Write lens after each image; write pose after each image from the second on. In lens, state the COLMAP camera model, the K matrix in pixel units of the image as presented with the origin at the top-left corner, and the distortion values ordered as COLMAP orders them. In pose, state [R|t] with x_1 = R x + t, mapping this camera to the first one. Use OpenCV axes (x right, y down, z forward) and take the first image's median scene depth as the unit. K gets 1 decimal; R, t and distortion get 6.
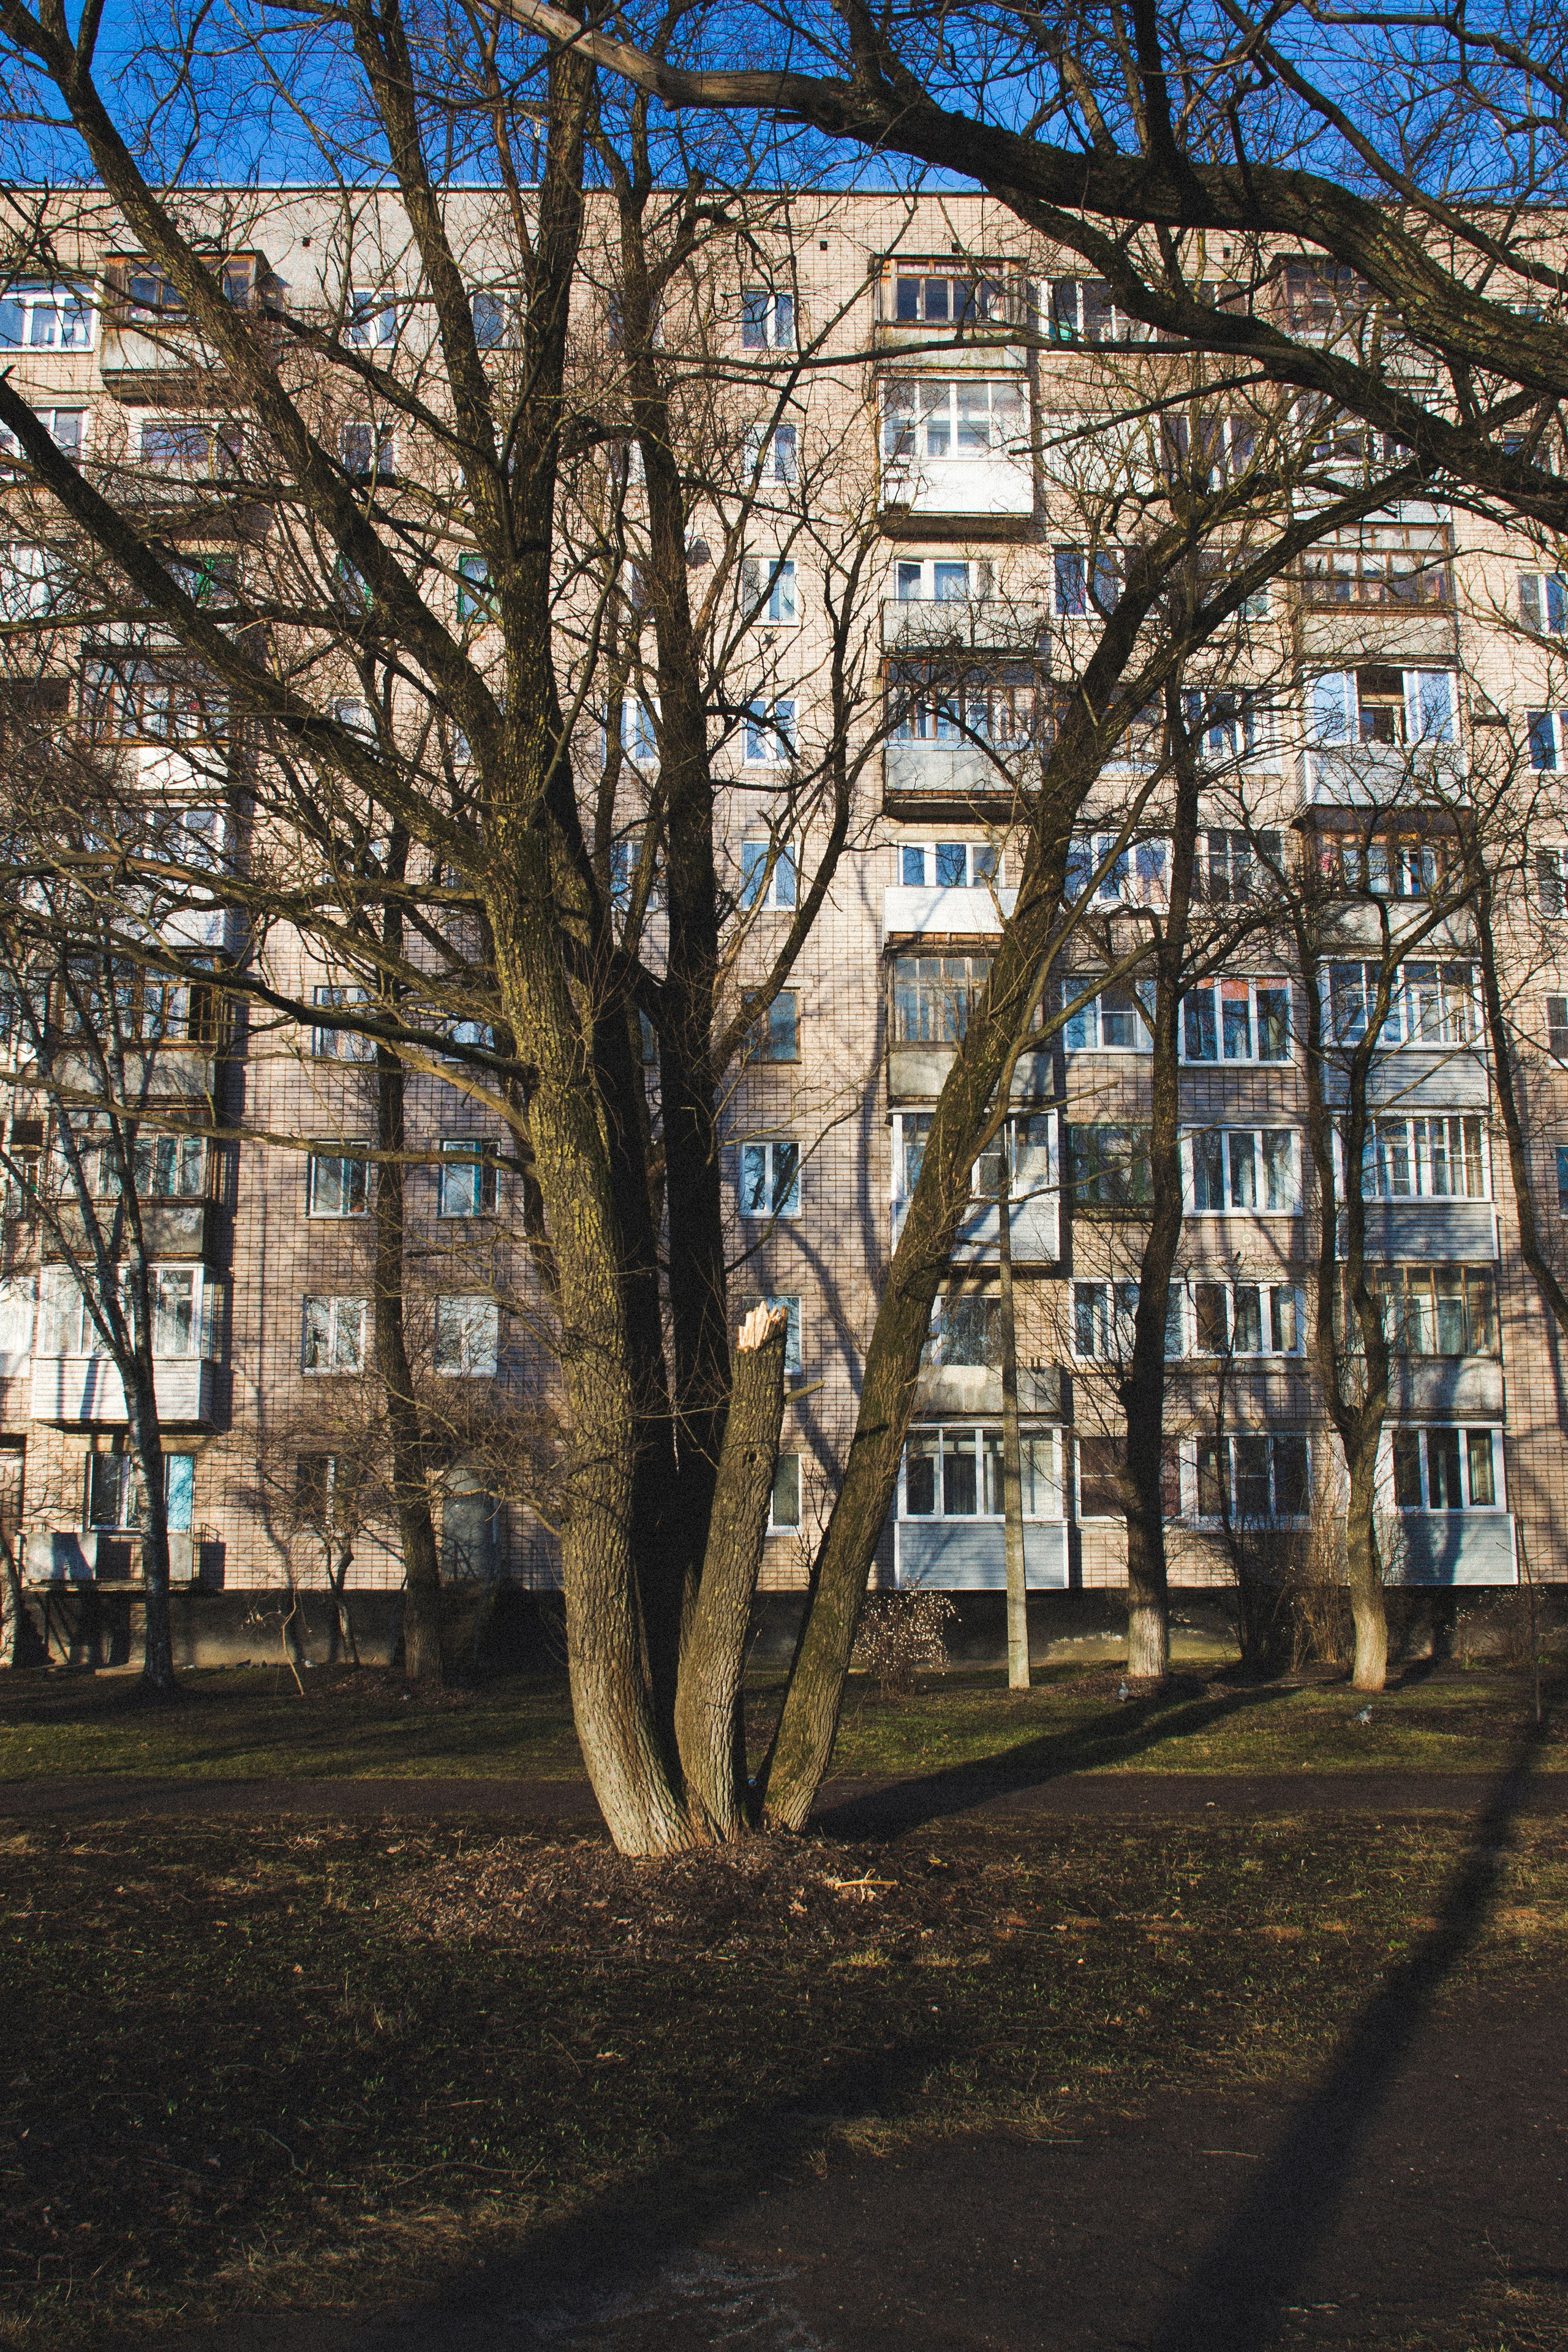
lens RADIAL K [[2164.3, 0, 783.6], [0, 2164.3, 1143.5], [0, 0, 1]] dist [-0.004775, 0.008624]
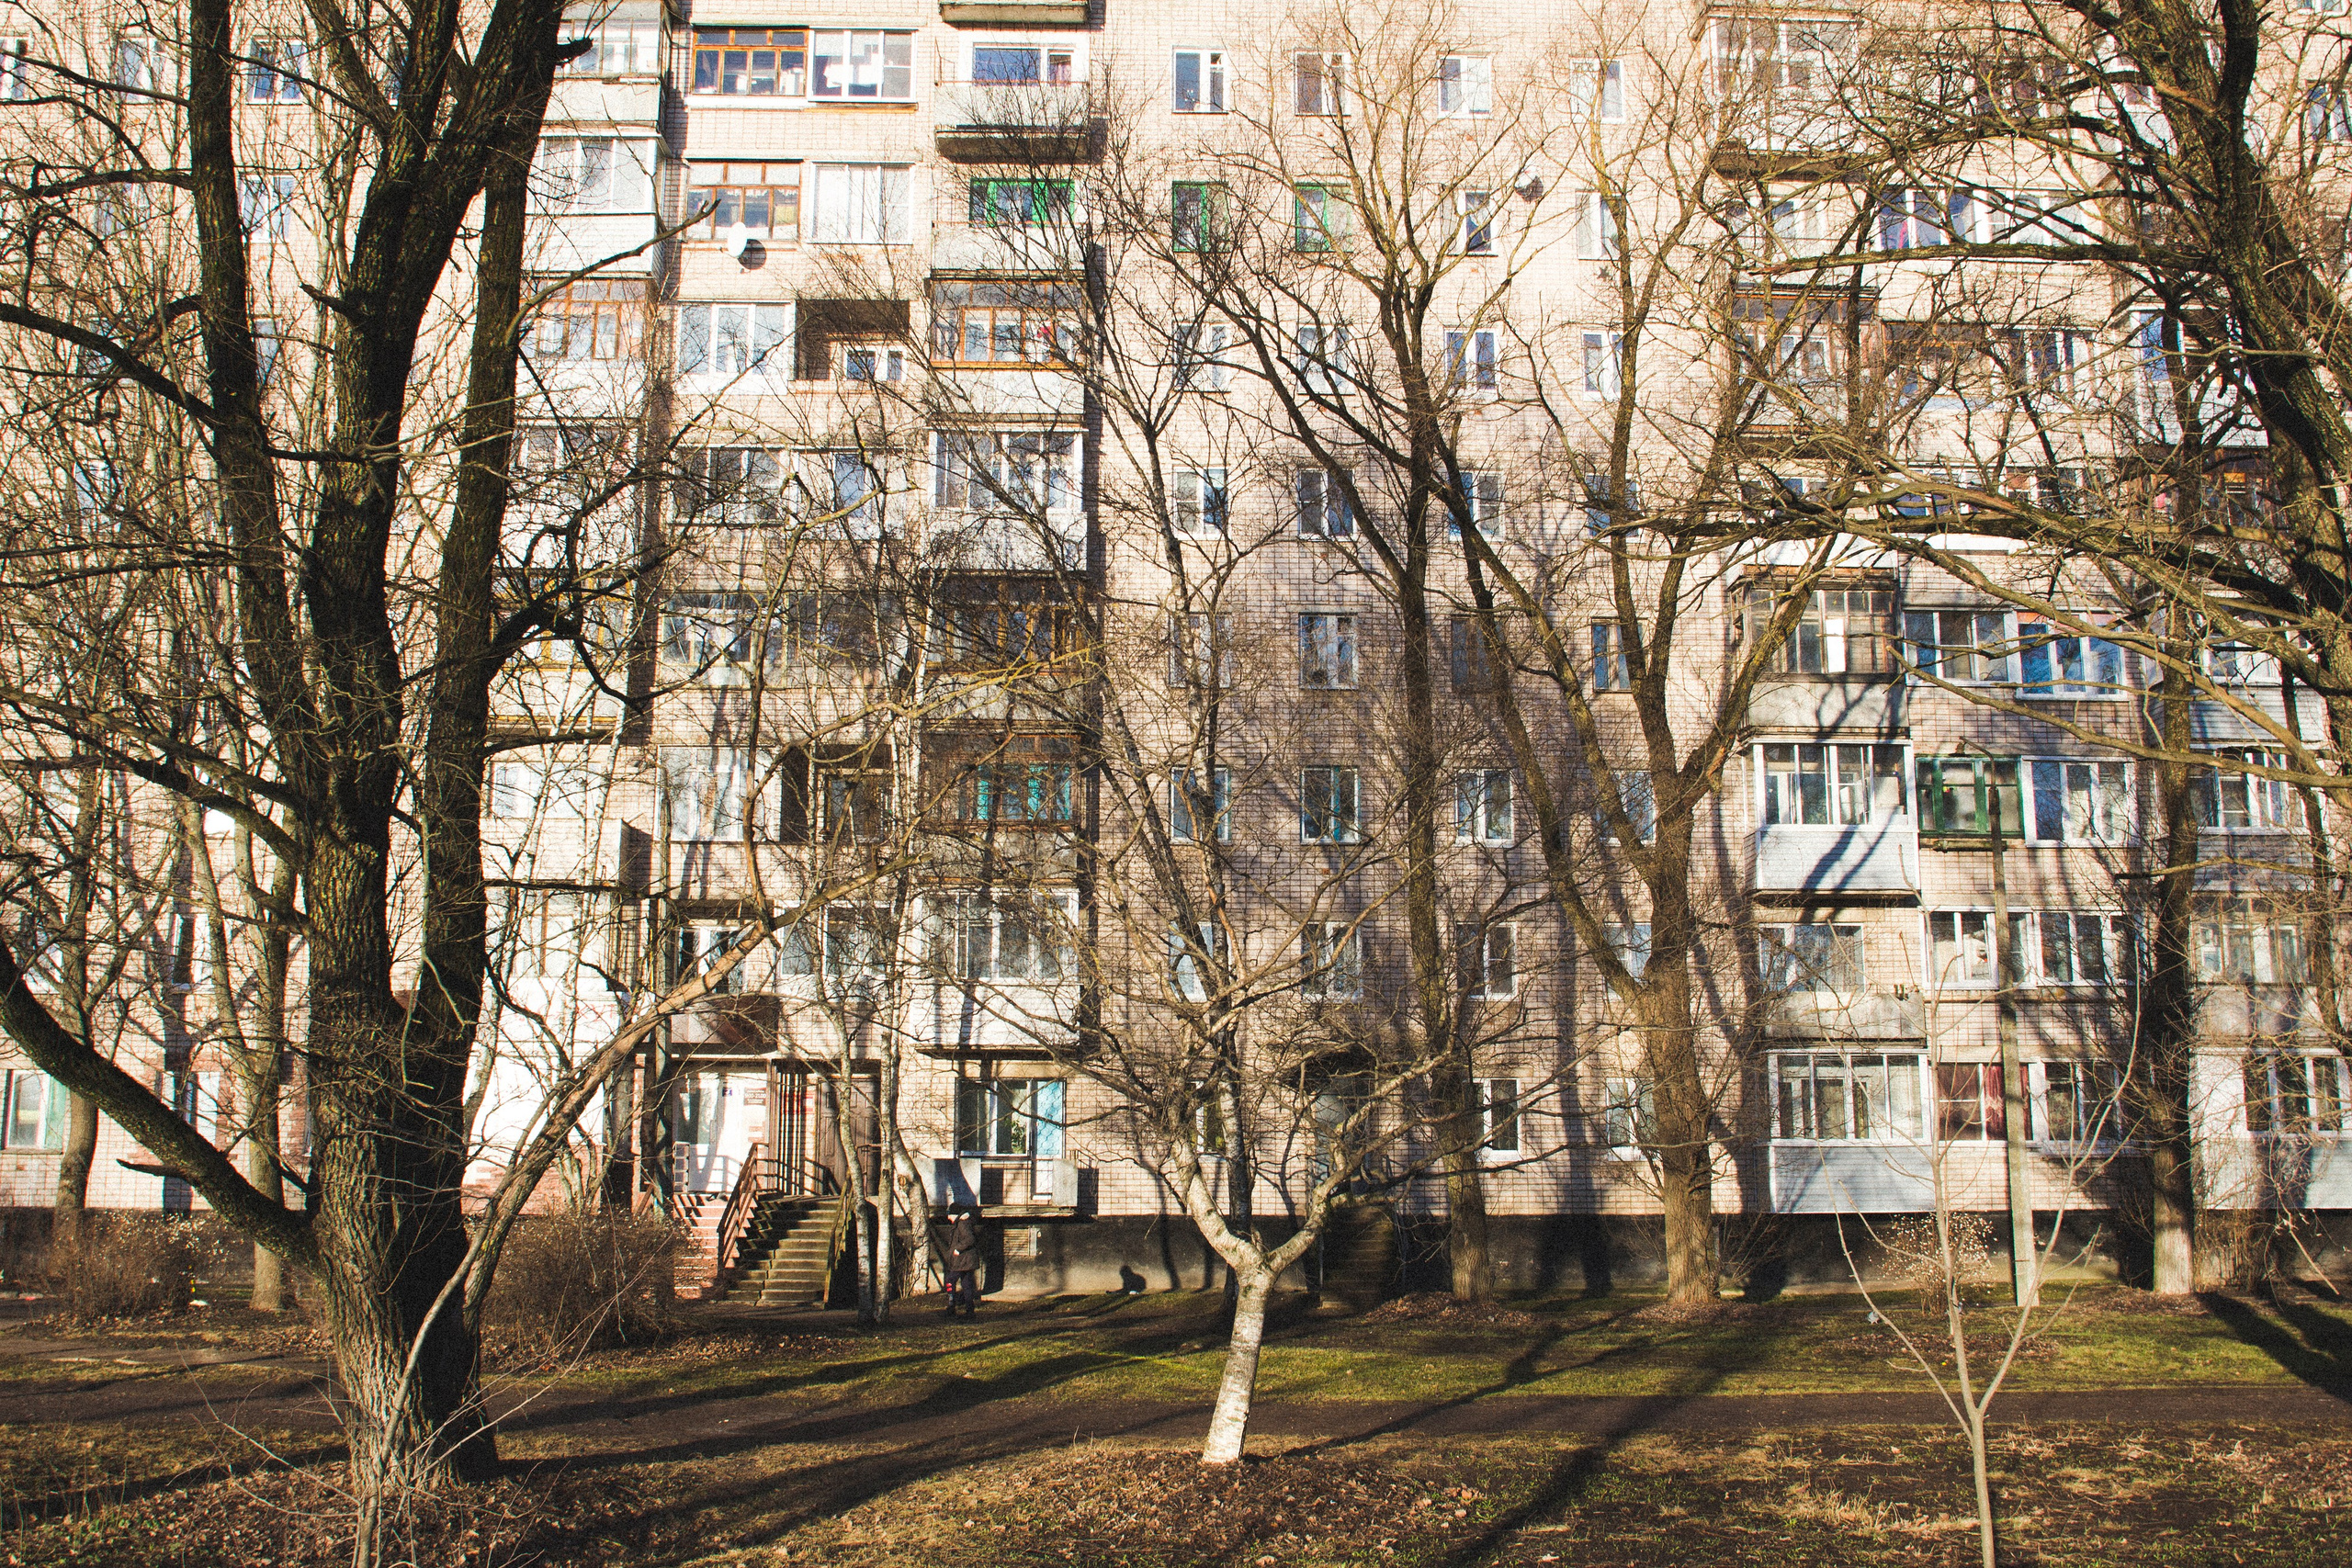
lens RADIAL K [[2164.1, 0, 1176.0], [0, 2164.1, 784.0], [0, 0, 1]] dist [-0.004775, 0.008624]
pose [[0.999450, 0.005489, 0.032714, -0.252181], [-0.005719, 0.999959, 0.006950, -0.000555], [-0.032674, -0.007133, 0.999441, -0.002031]]
